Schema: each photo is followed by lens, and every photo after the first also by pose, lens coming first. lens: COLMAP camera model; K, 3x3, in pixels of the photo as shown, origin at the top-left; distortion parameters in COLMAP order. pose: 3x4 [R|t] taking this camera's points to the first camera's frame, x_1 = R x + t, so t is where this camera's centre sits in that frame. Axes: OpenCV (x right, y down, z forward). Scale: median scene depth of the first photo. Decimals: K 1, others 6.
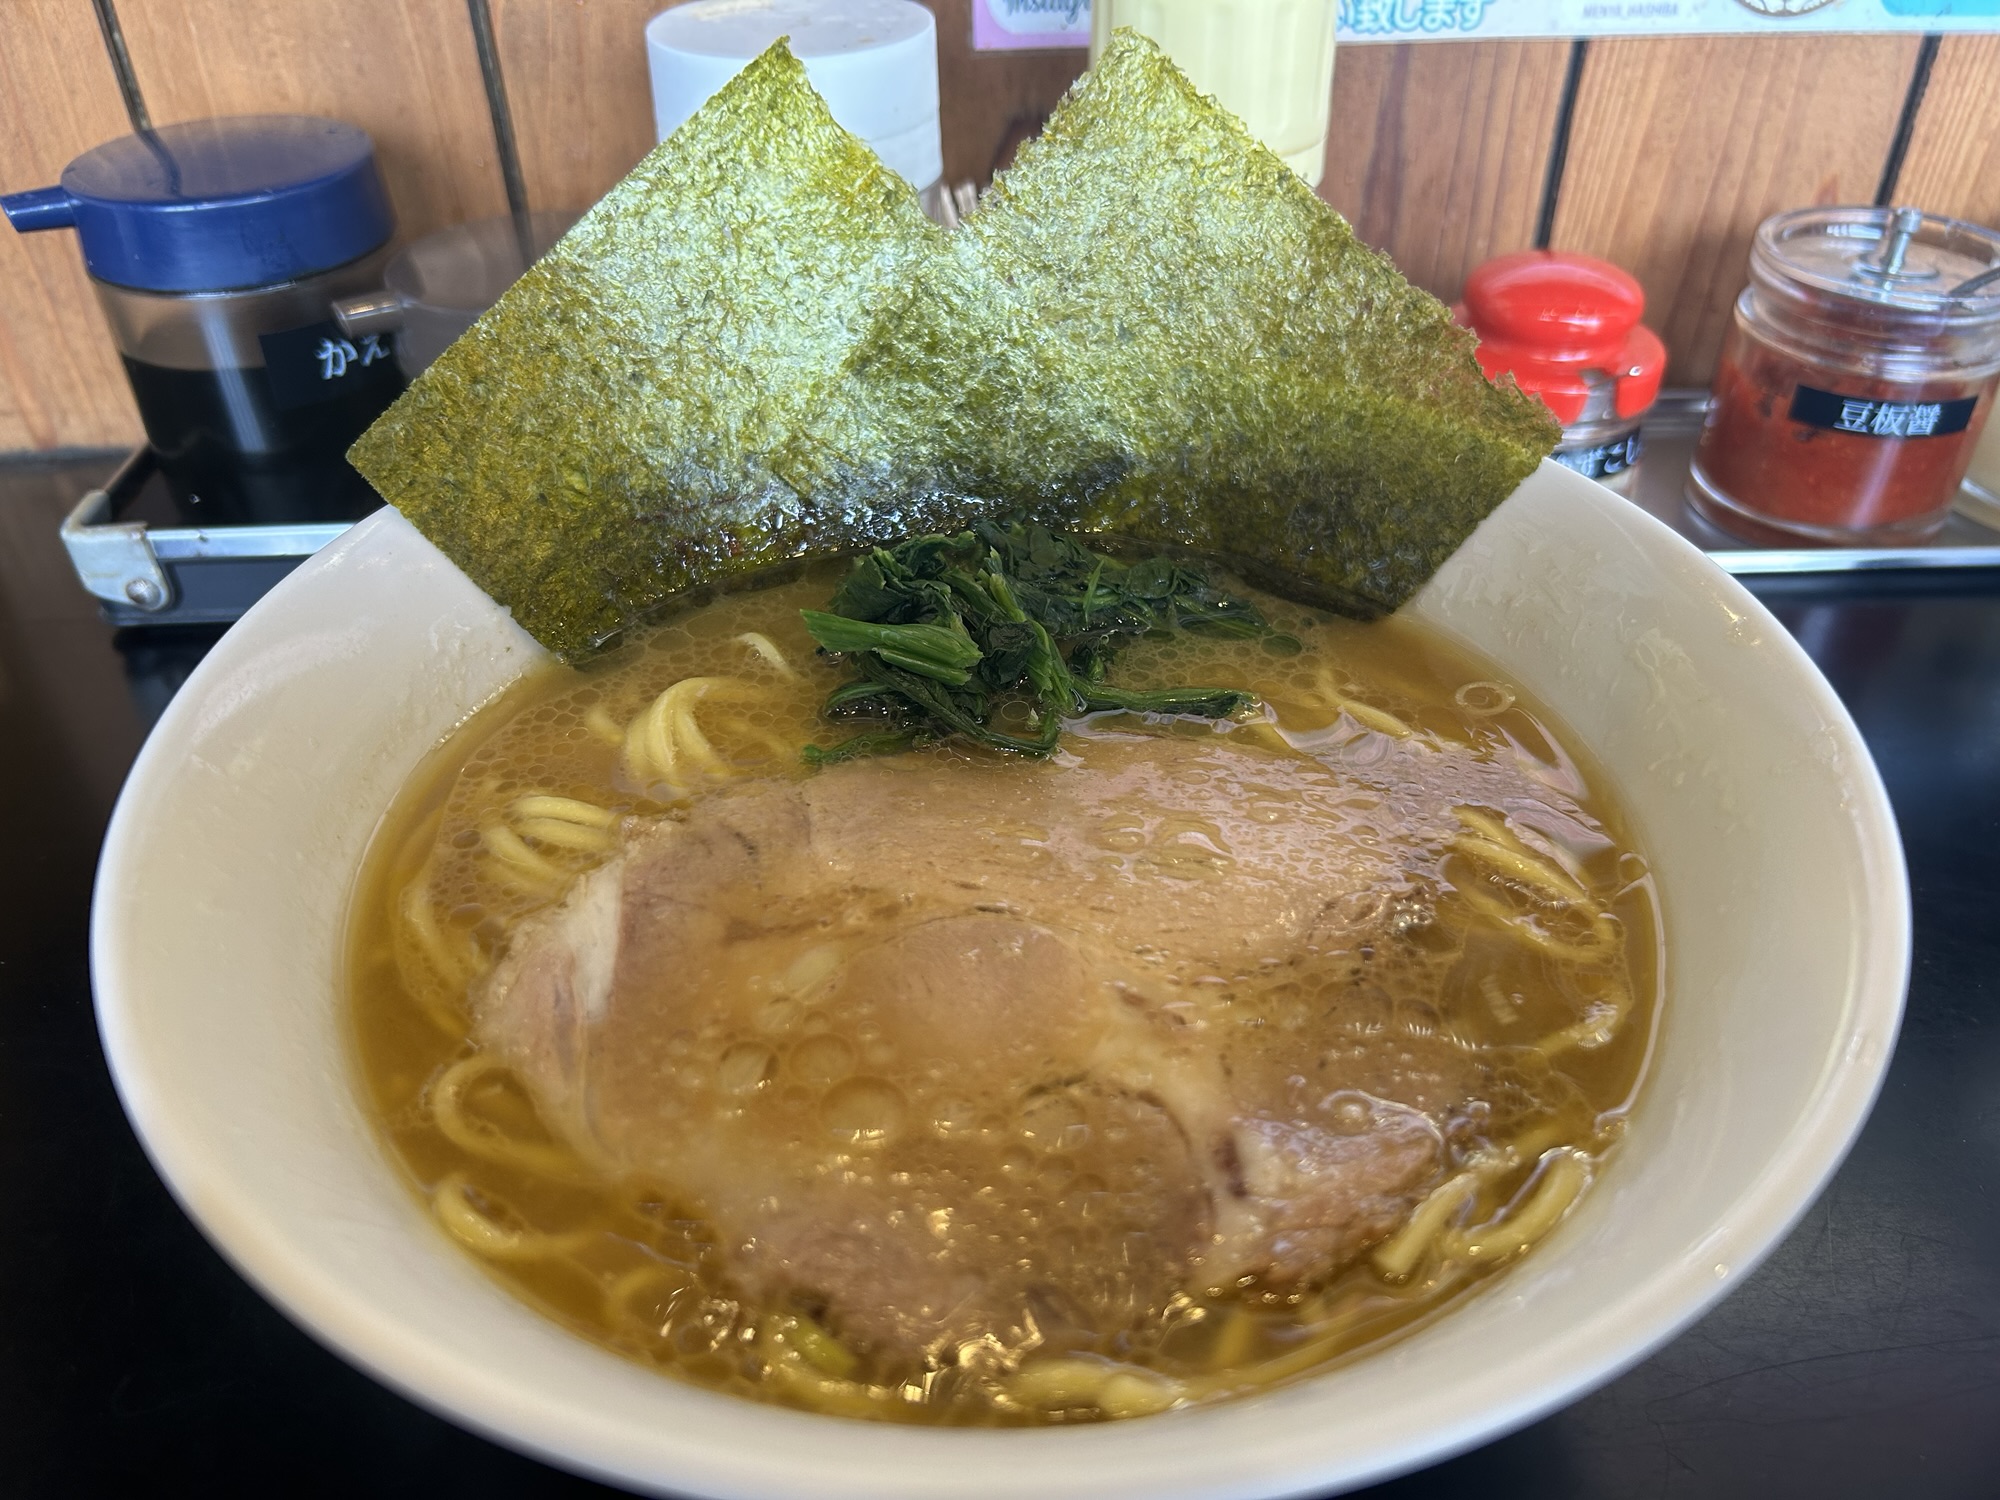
lens RADIAL K [[1619.9, 0, 988.2], [0, 1619.9, 754.4], [0, 0, 1]] dist [0.032744, -0.067519]
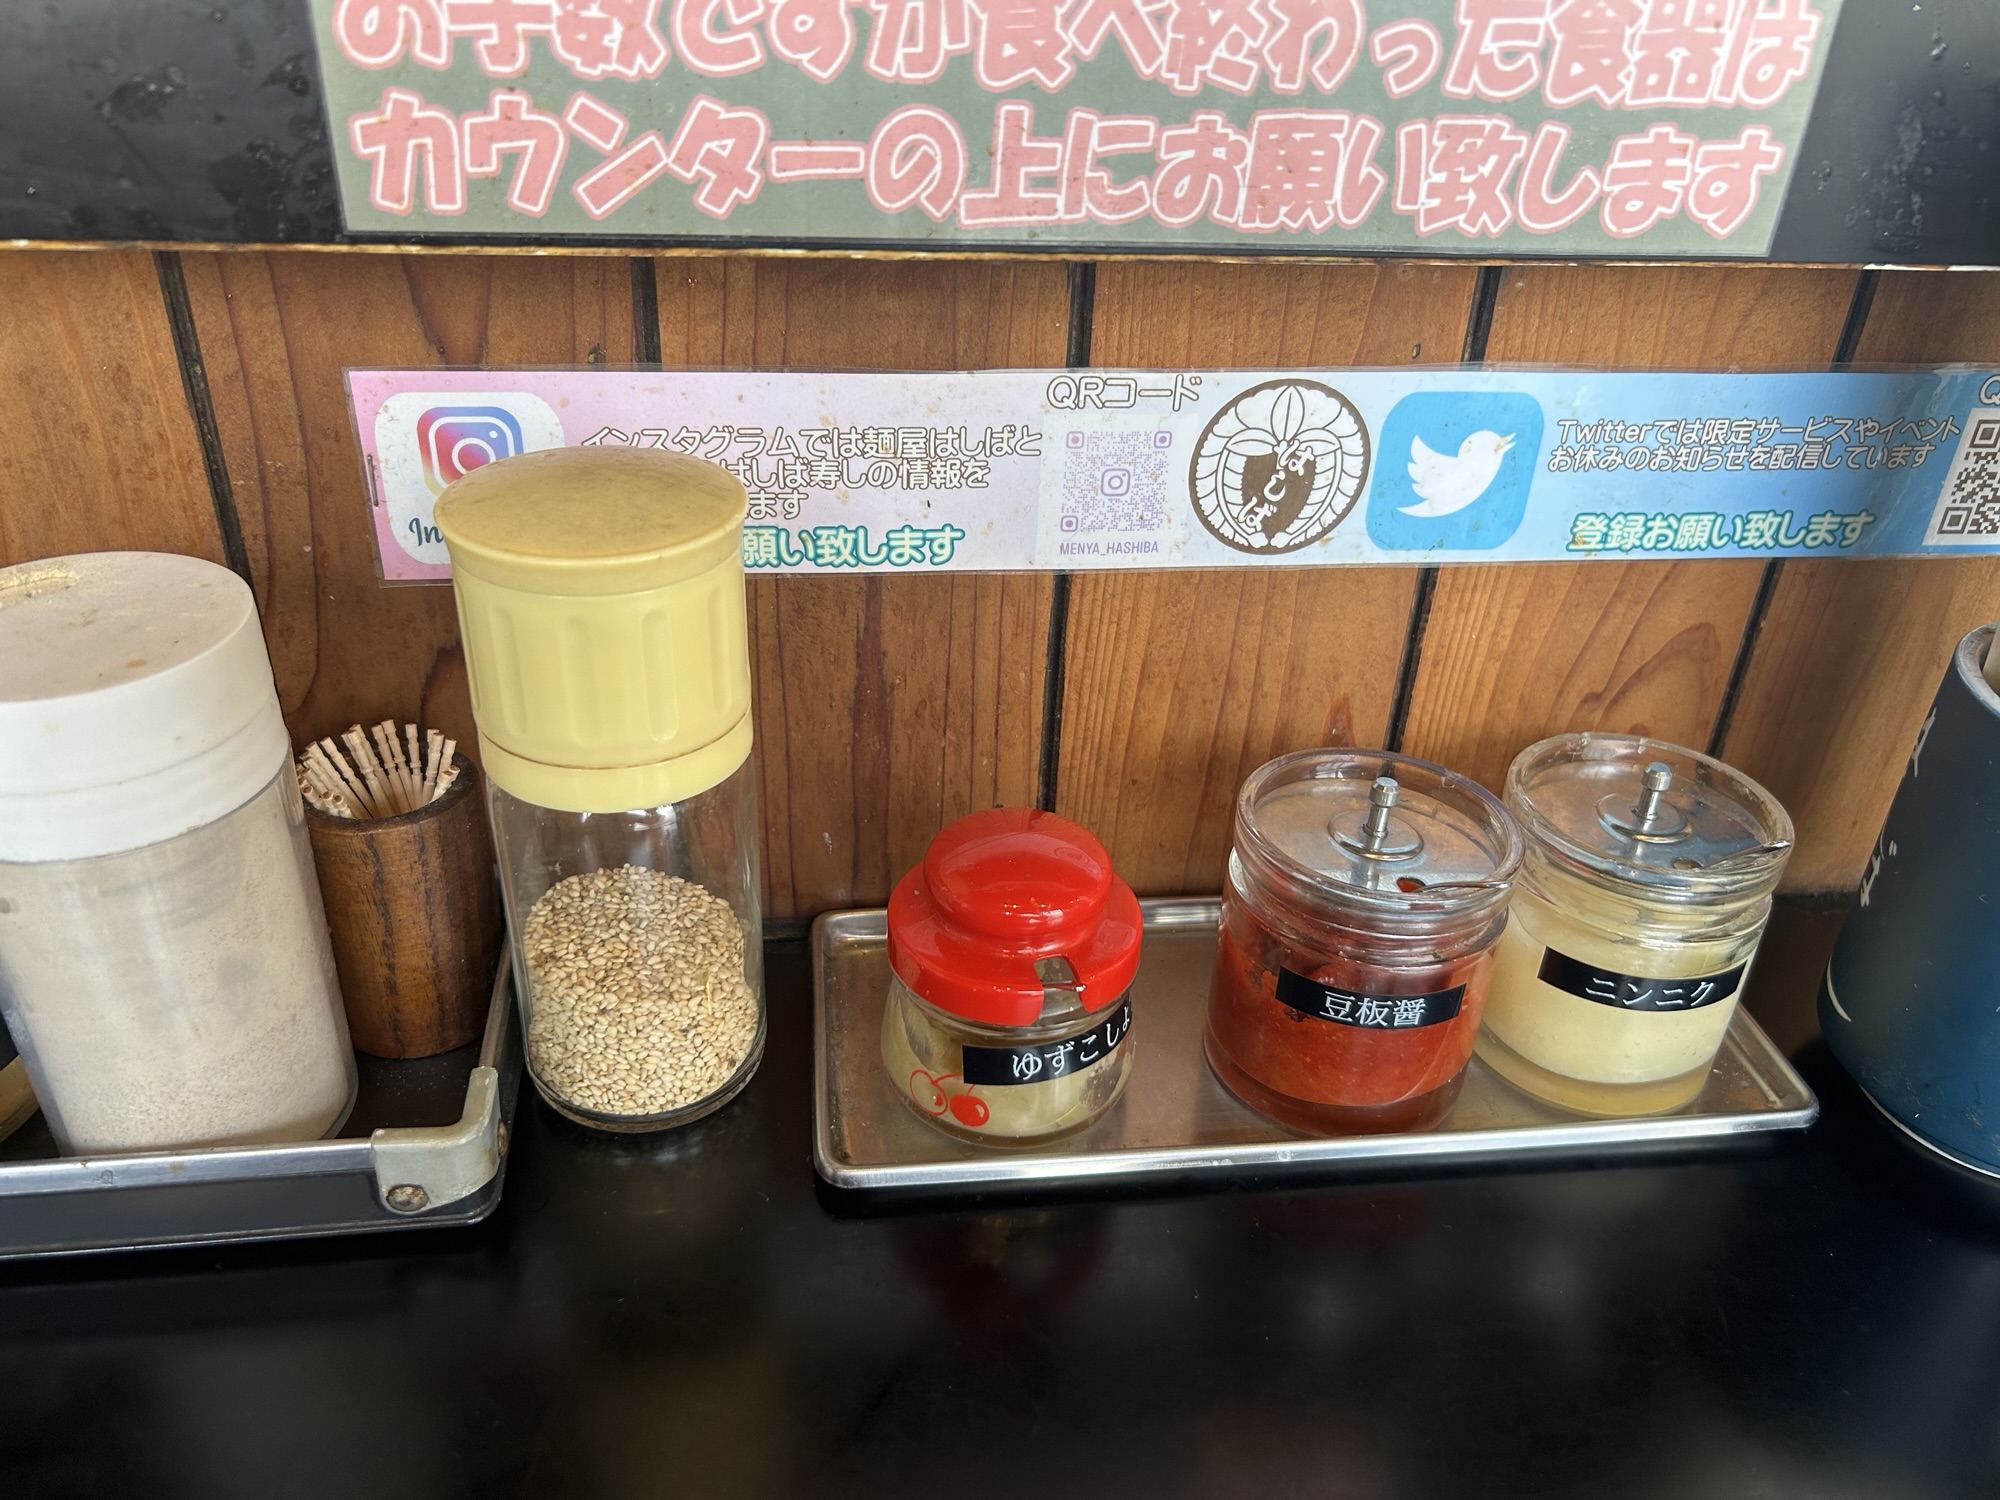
lens RADIAL K [[1619.9, 0, 1002.9], [0, 1619.9, 740.6], [0, 0, 1]] dist [0.032744, -0.067519]
pose [[0.992927, -0.004982, 0.118619, 0.311999], [0.016941, 0.994840, -0.100027, -0.356300], [-0.117508, 0.101329, 0.987889, 0.129140]]
